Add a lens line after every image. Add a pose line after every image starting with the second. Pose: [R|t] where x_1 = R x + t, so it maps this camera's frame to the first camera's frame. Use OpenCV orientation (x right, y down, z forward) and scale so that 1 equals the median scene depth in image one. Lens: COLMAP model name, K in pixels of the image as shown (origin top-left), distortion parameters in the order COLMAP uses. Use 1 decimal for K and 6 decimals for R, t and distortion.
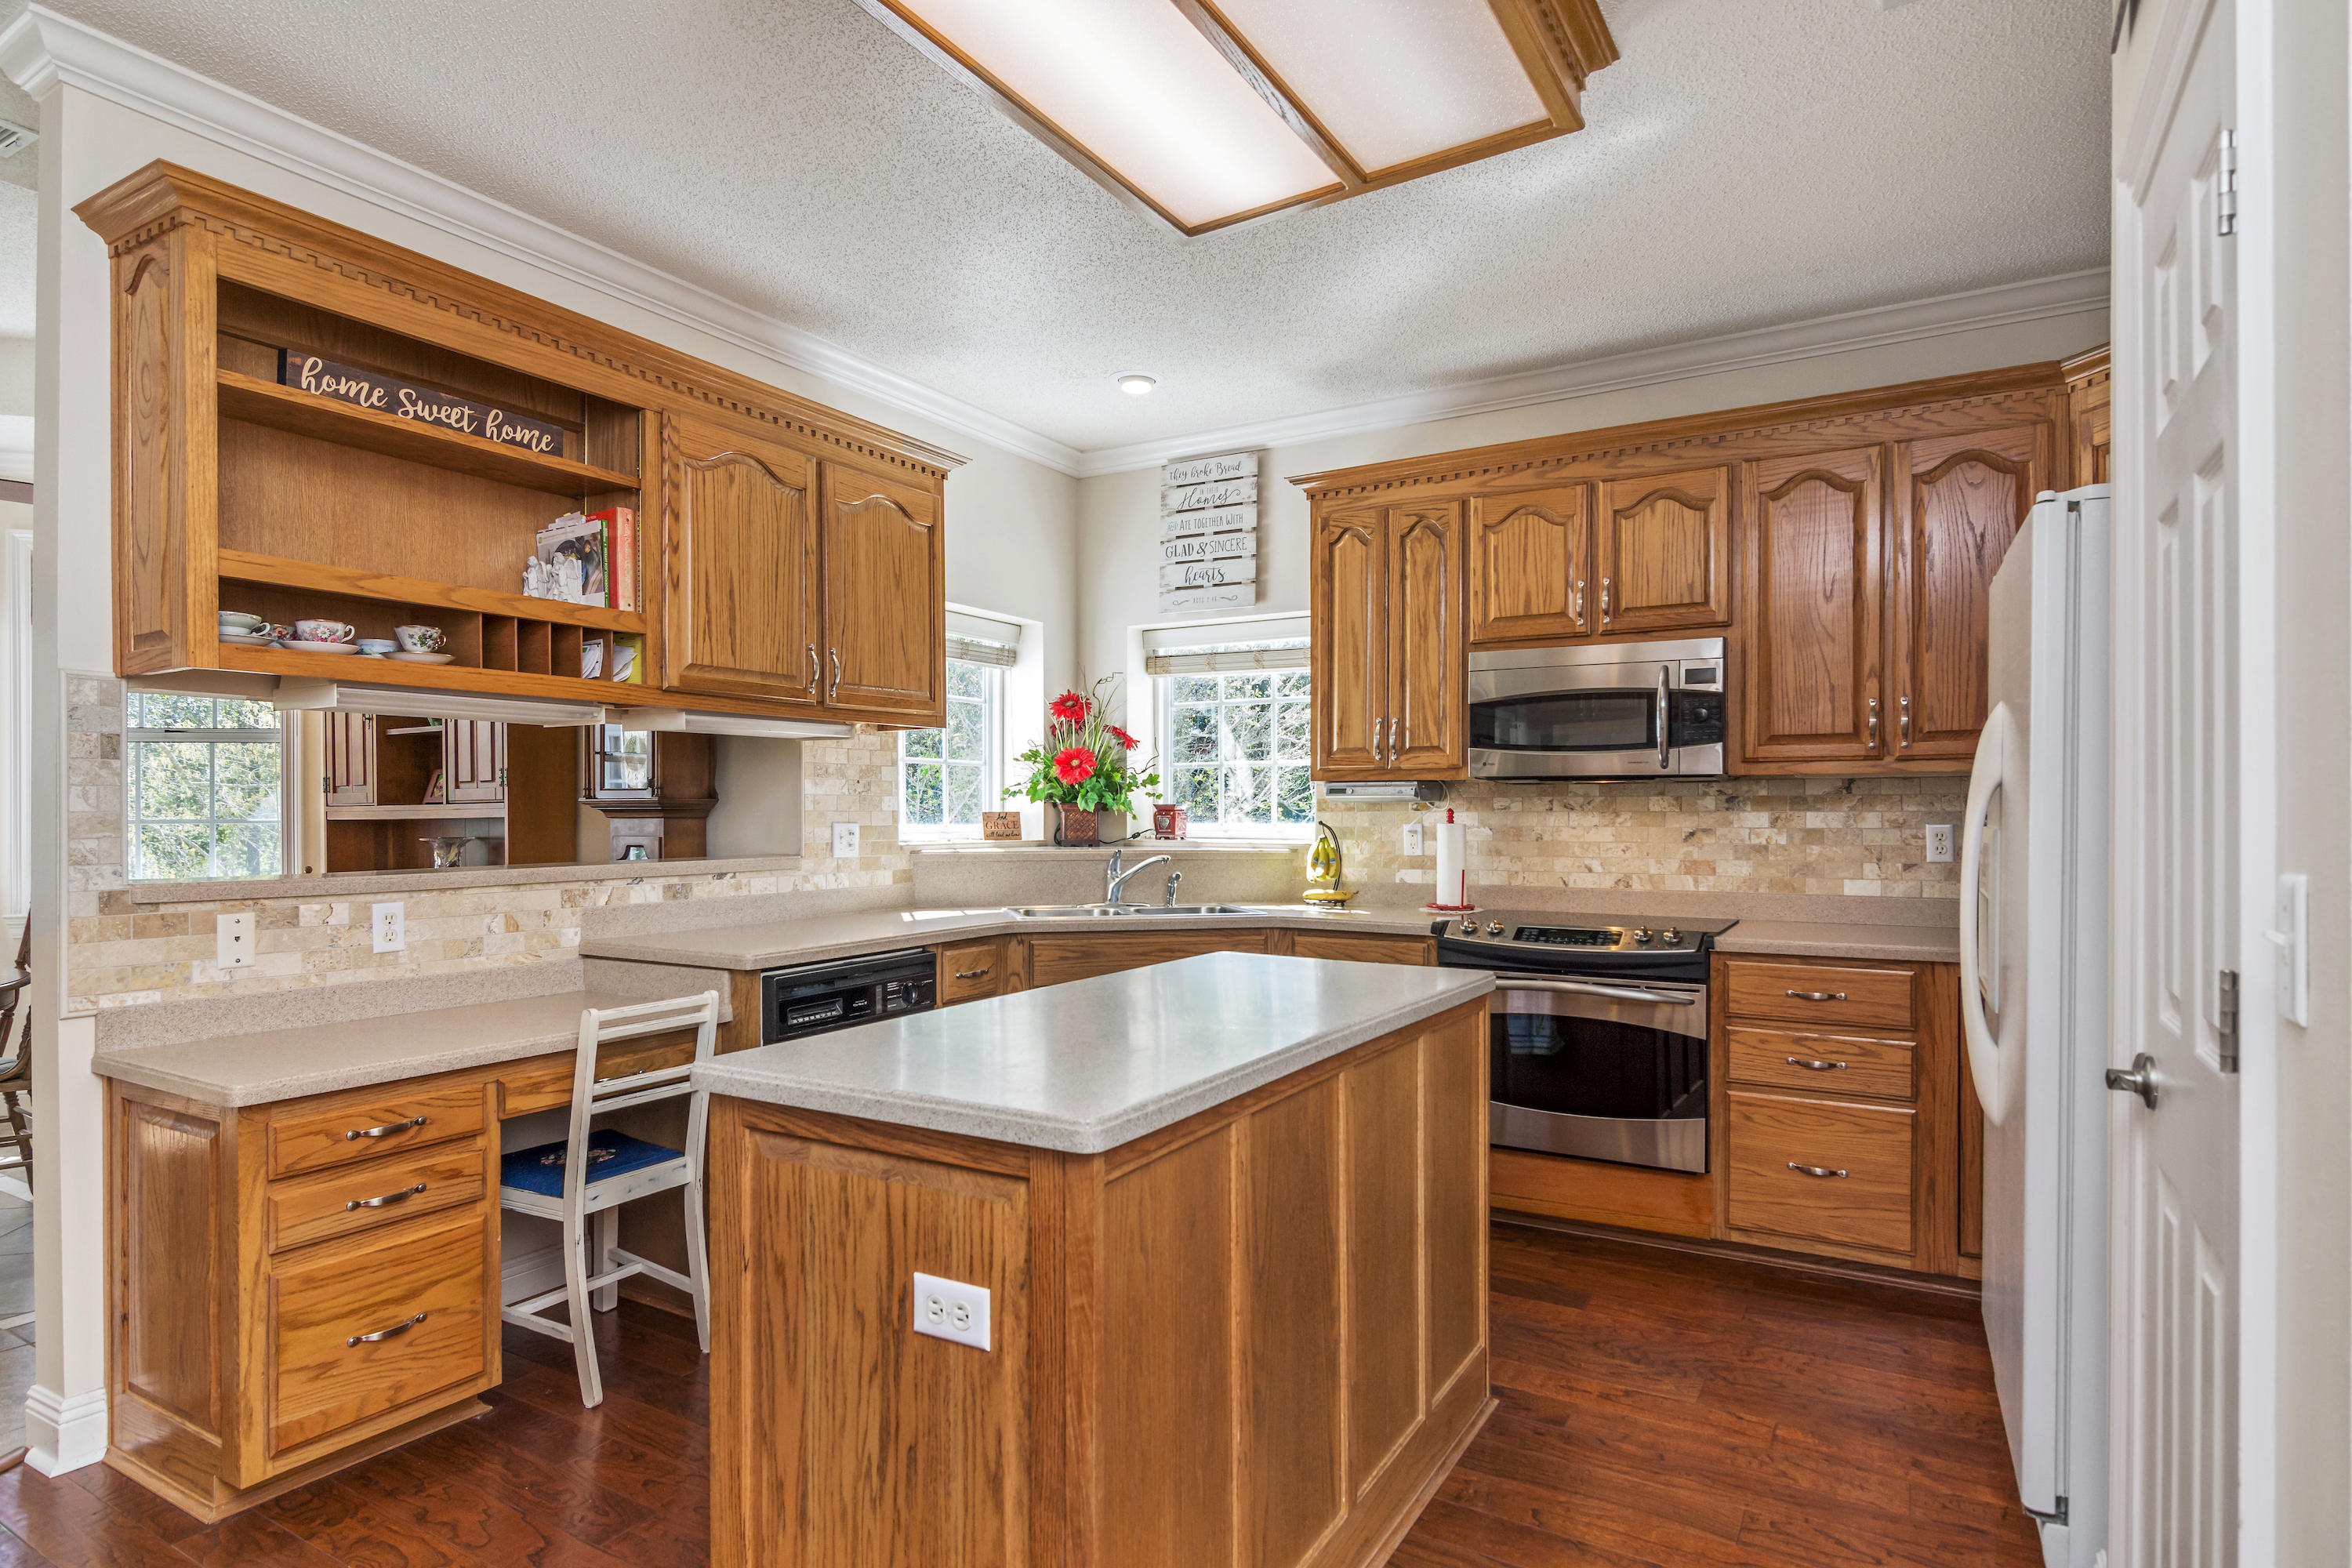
lens RADIAL K [[1272.2, 0, 1172.9], [0, 1272.2, 801.1], [0, 0, 1]] dist [0.003228, -0.000122]
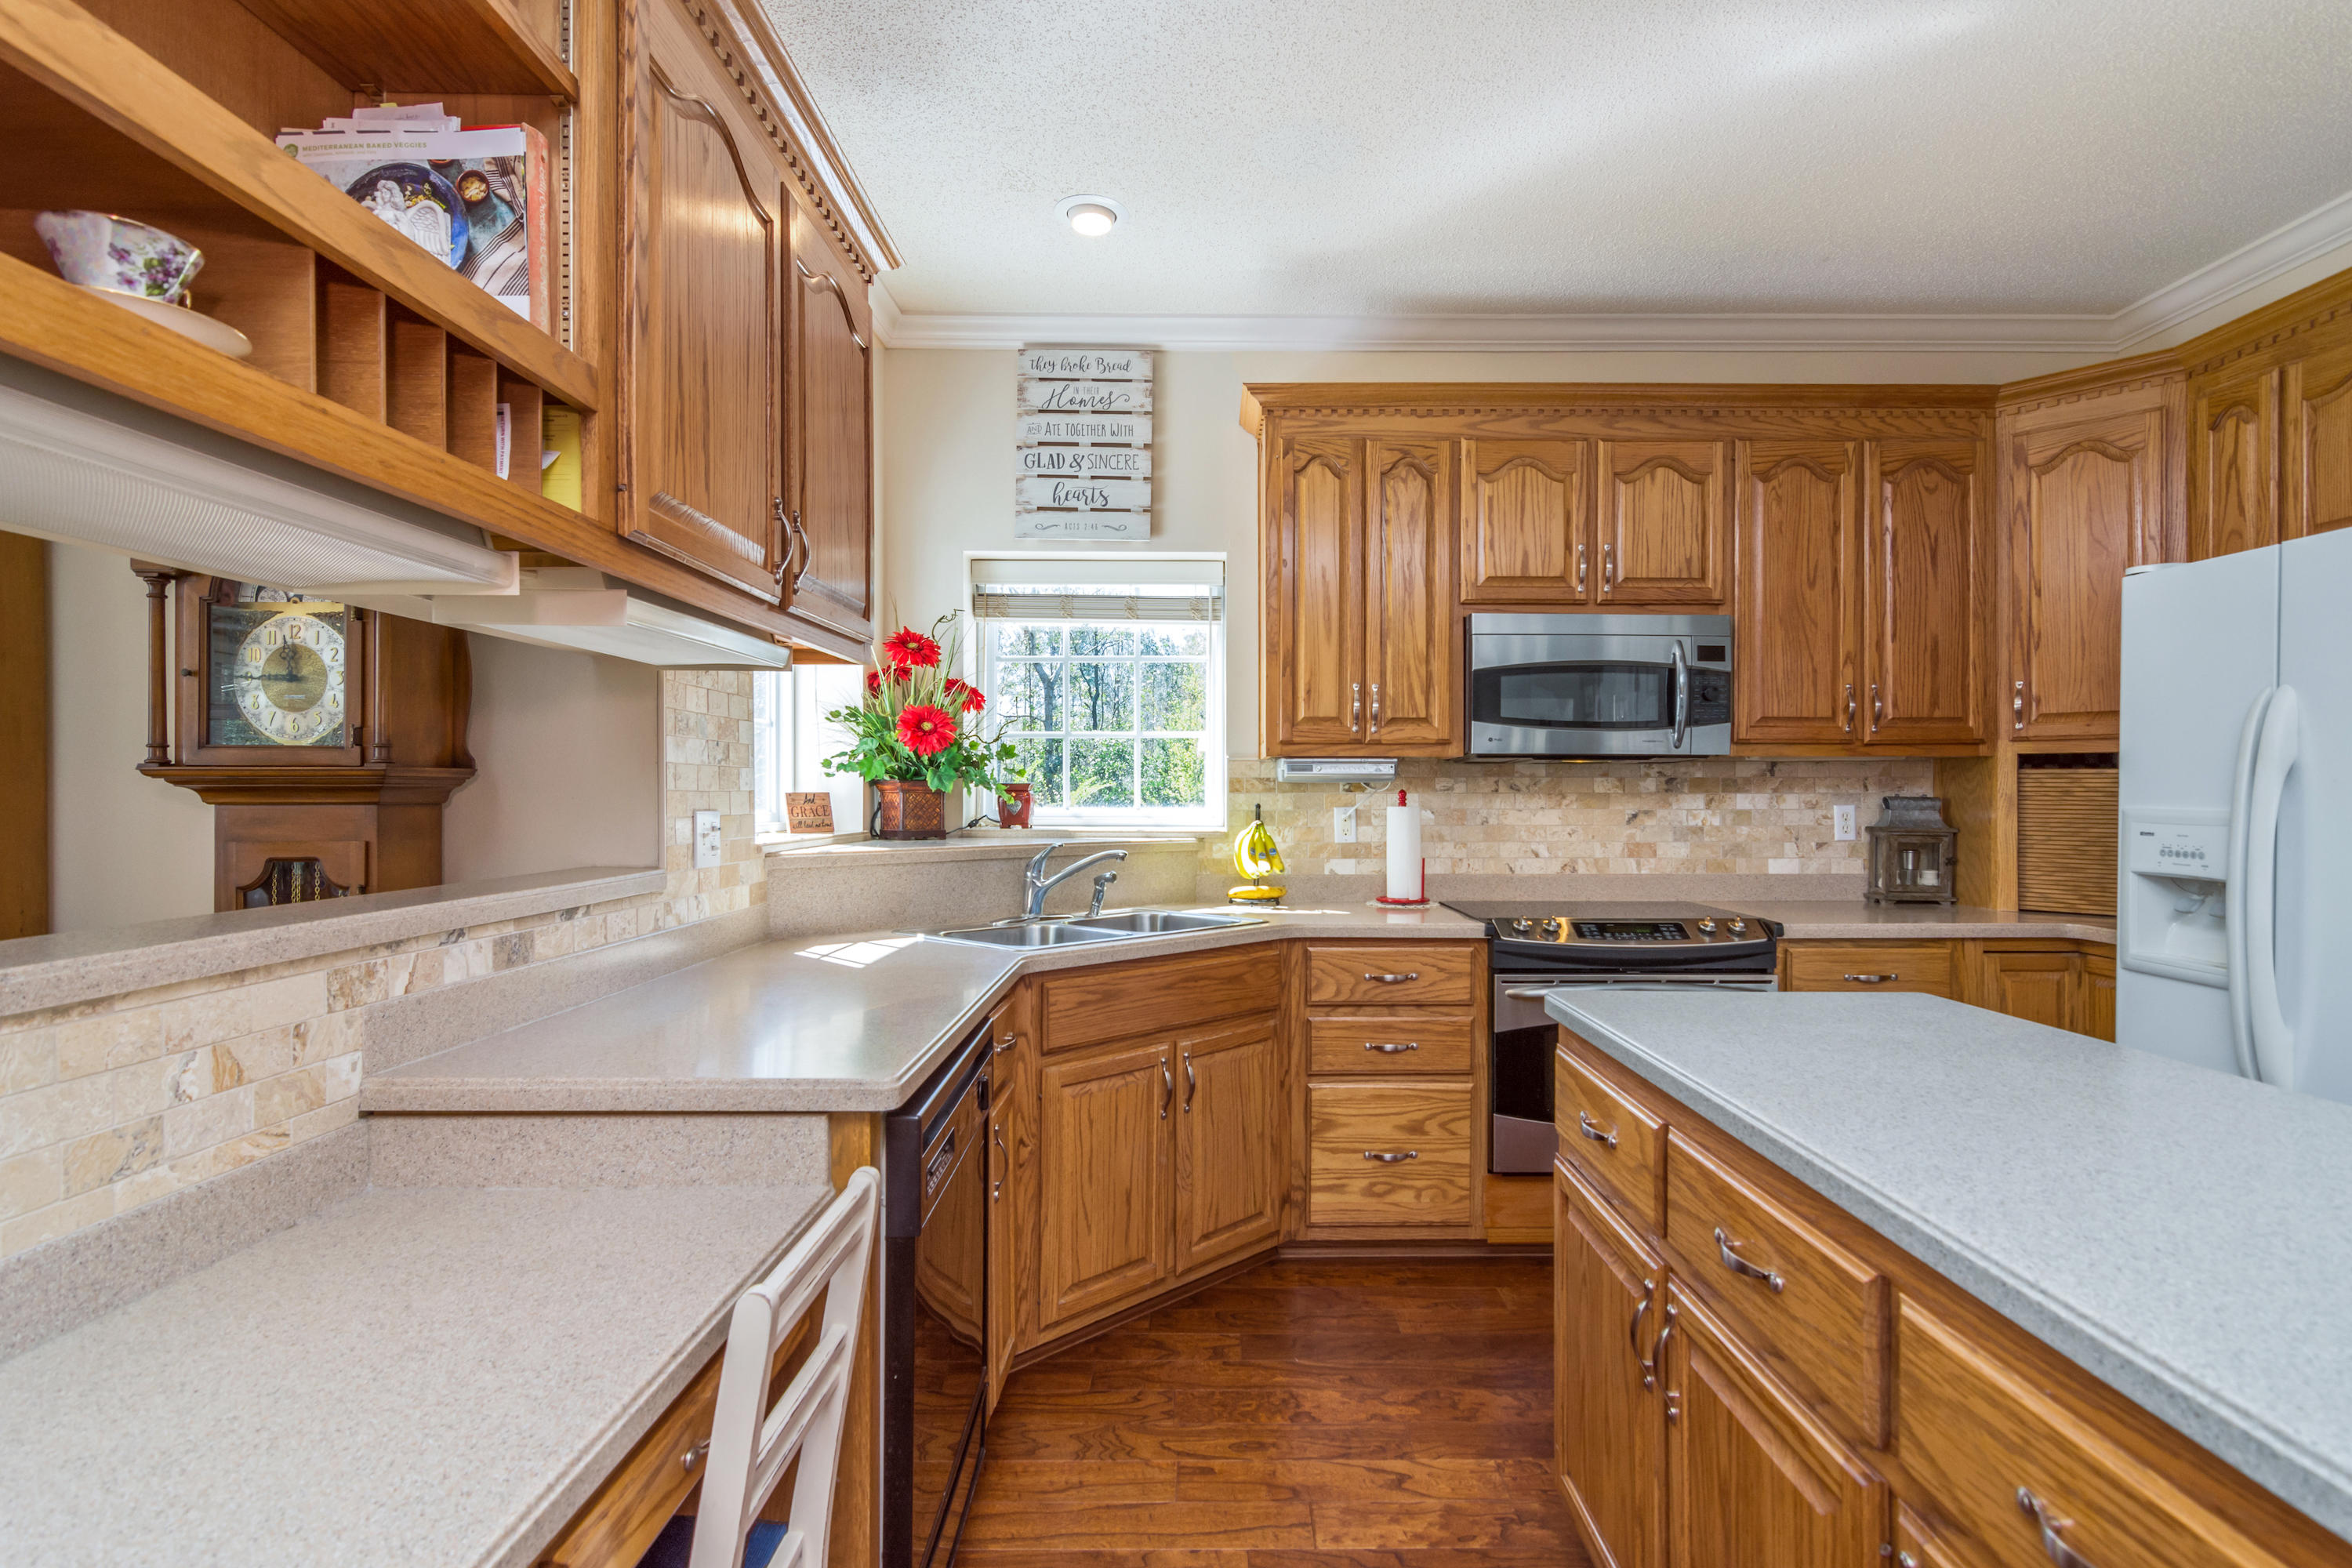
lens RADIAL K [[1161.2, 0, 1175.8], [0, 1161.2, 782.6], [0, 0, 1]] dist [0.004615, 0.000219]
pose [[0.855110, 0.005337, 0.518419, -0.357590], [-0.005372, 0.999985, -0.001435, 0.003241], [-0.518418, -0.001558, 0.855126, 0.414660]]
